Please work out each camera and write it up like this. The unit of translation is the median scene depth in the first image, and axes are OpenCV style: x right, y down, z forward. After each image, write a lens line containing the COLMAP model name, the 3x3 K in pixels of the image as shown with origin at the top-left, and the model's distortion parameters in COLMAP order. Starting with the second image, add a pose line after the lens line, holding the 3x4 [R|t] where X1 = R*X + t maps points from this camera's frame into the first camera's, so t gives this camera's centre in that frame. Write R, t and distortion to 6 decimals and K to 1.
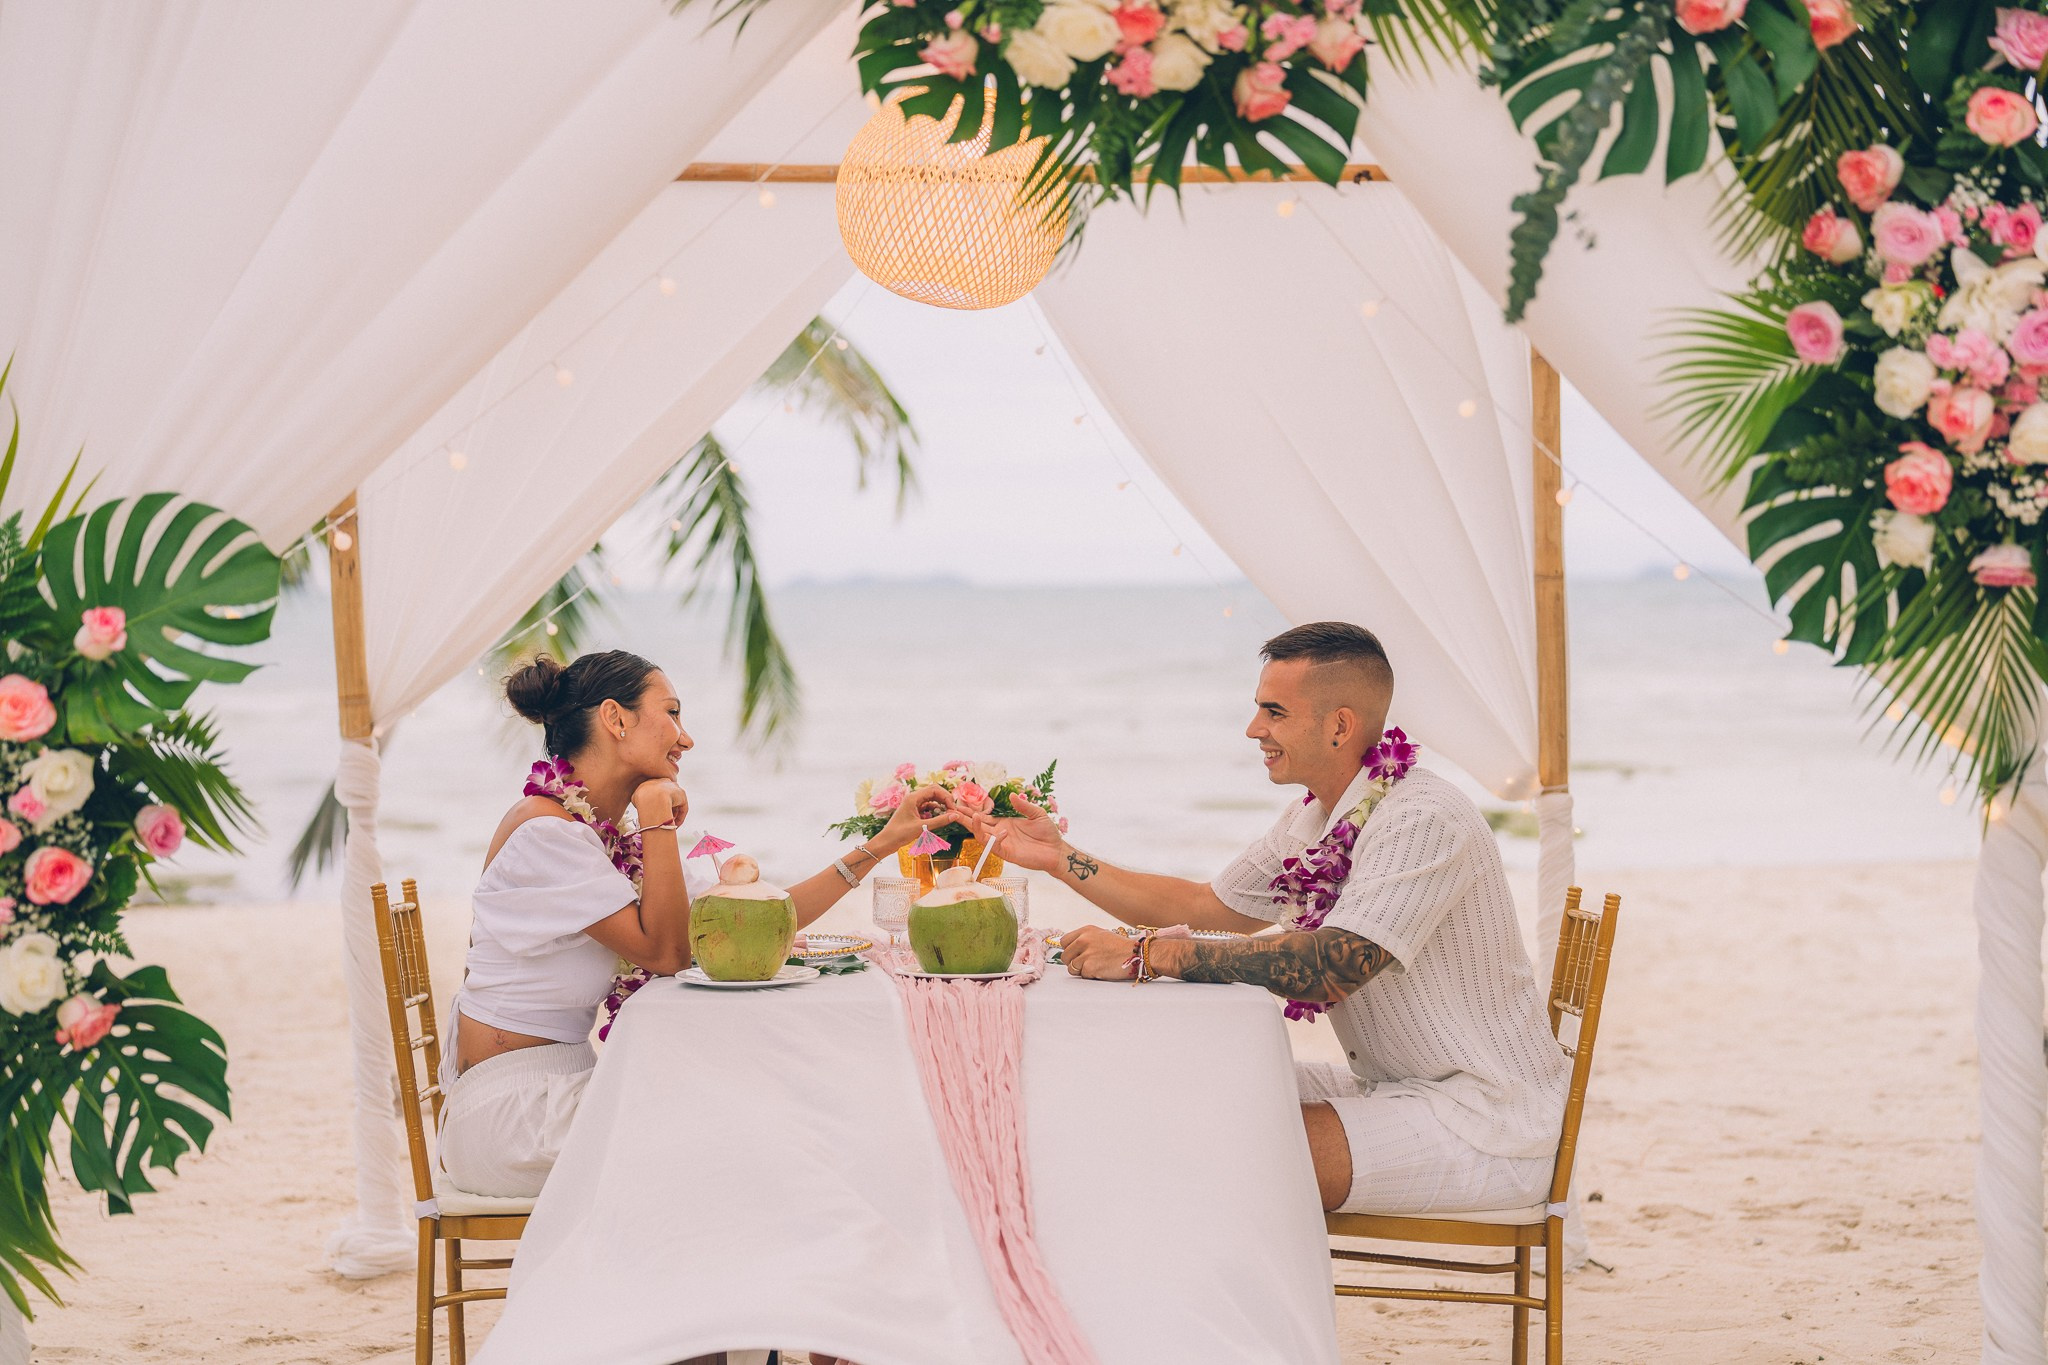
lens RADIAL K [[2927.4, 0, 1024.0], [0, 2927.4, 682.5], [0, 0, 1]] dist [0.021330, -0.039243]
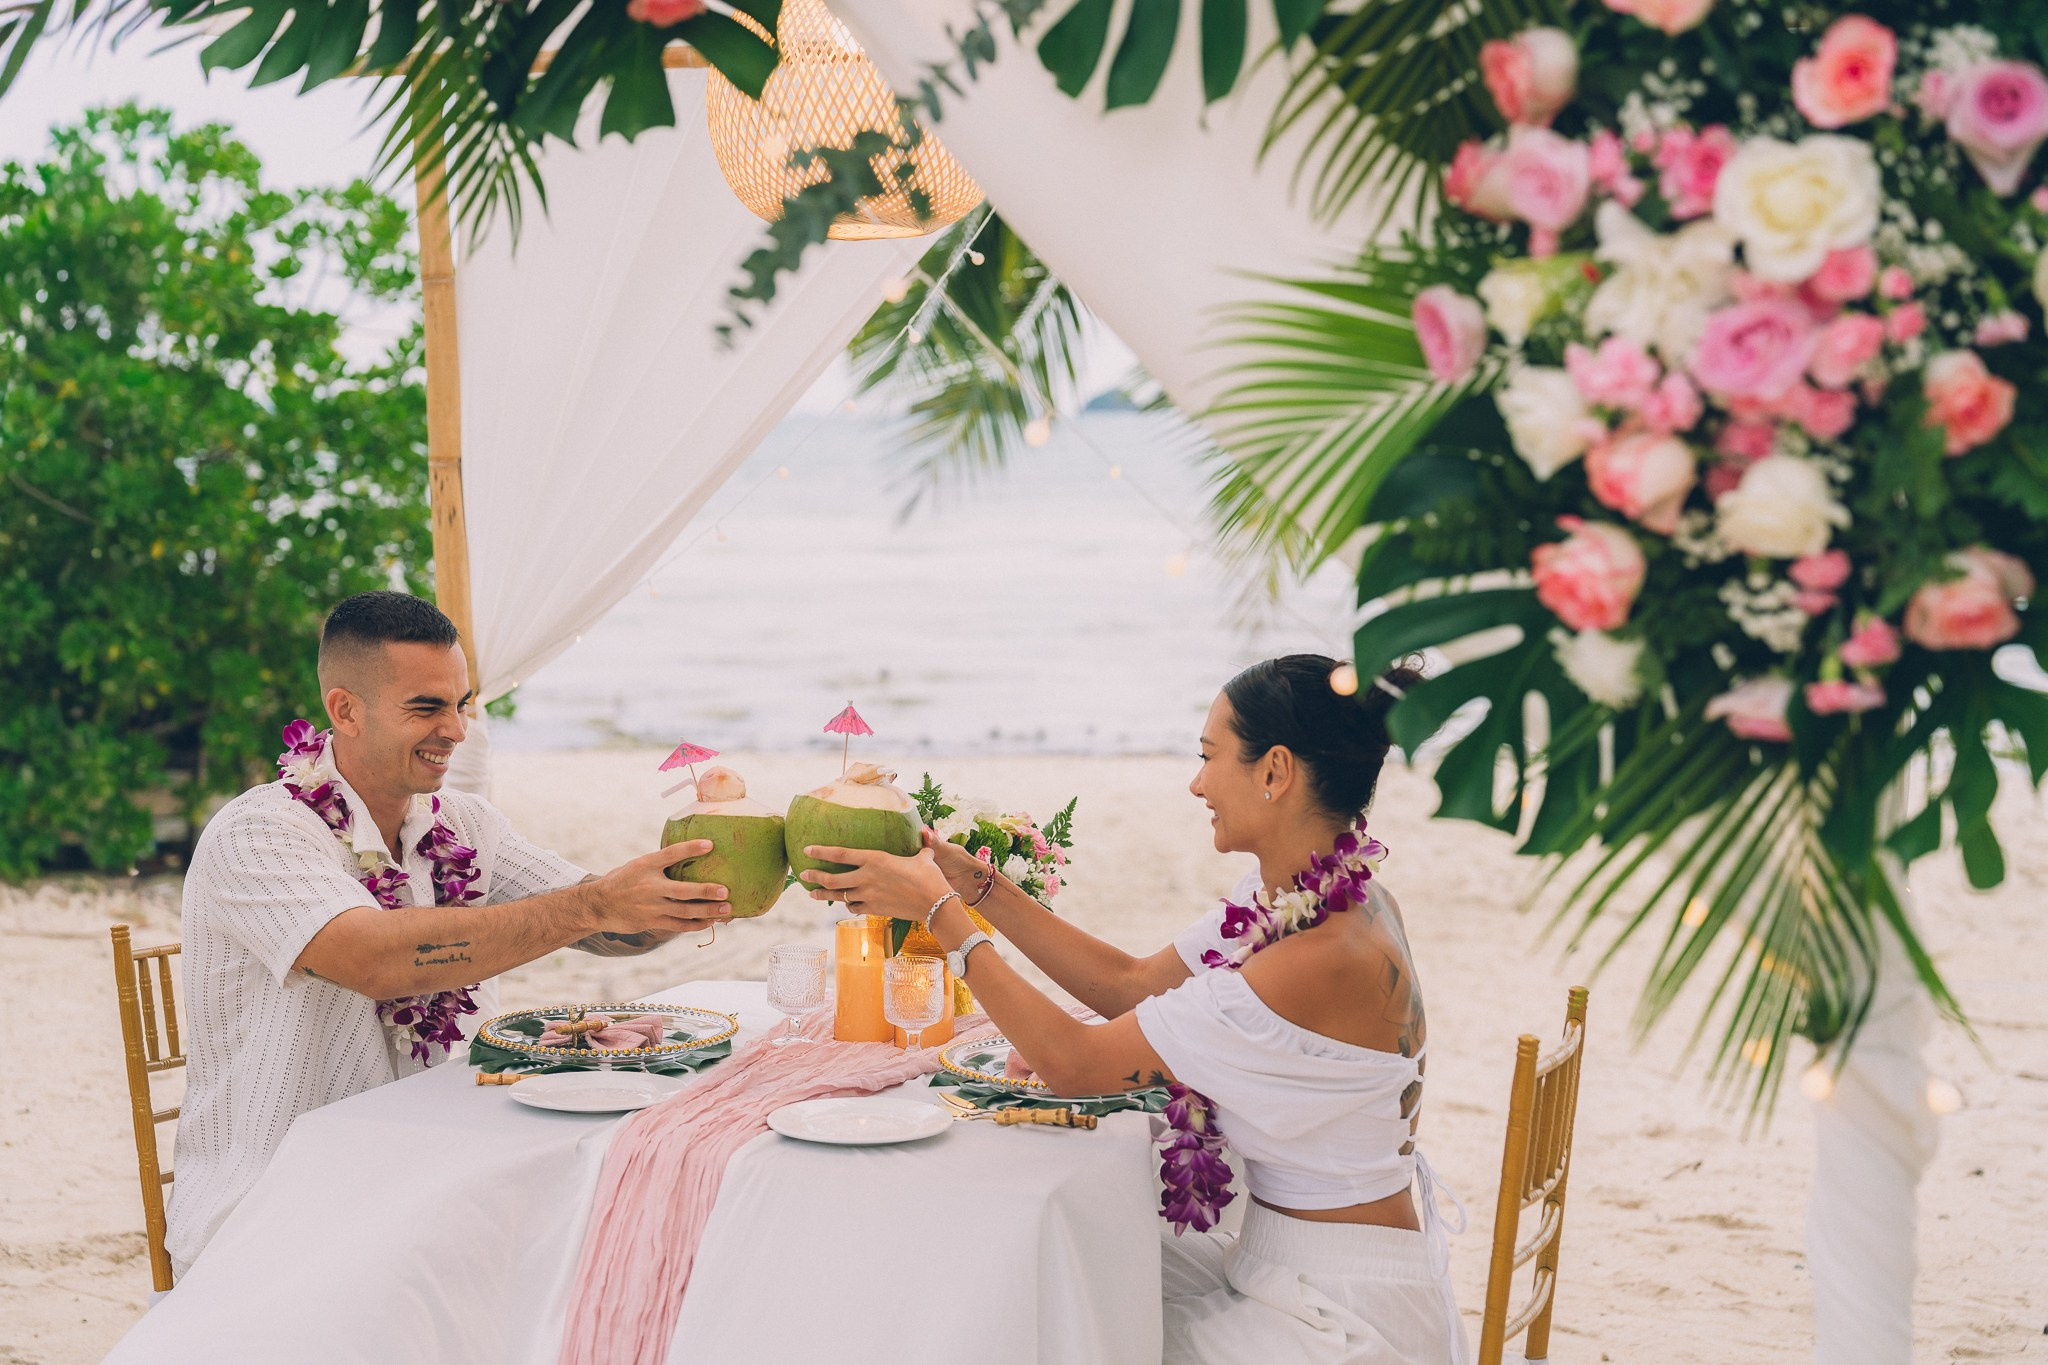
lens RADIAL K [[2927.4, 0, 1024.0], [0, 2927.4, 682.5], [0, 0, 1]] dist [0.021330, -0.039243]
pose [[0.923113, 0.040105, -0.382432, 0.428257], [-0.012538, 0.997157, 0.074306, -0.090104], [0.384324, -0.063798, 0.920991, 0.377869]]
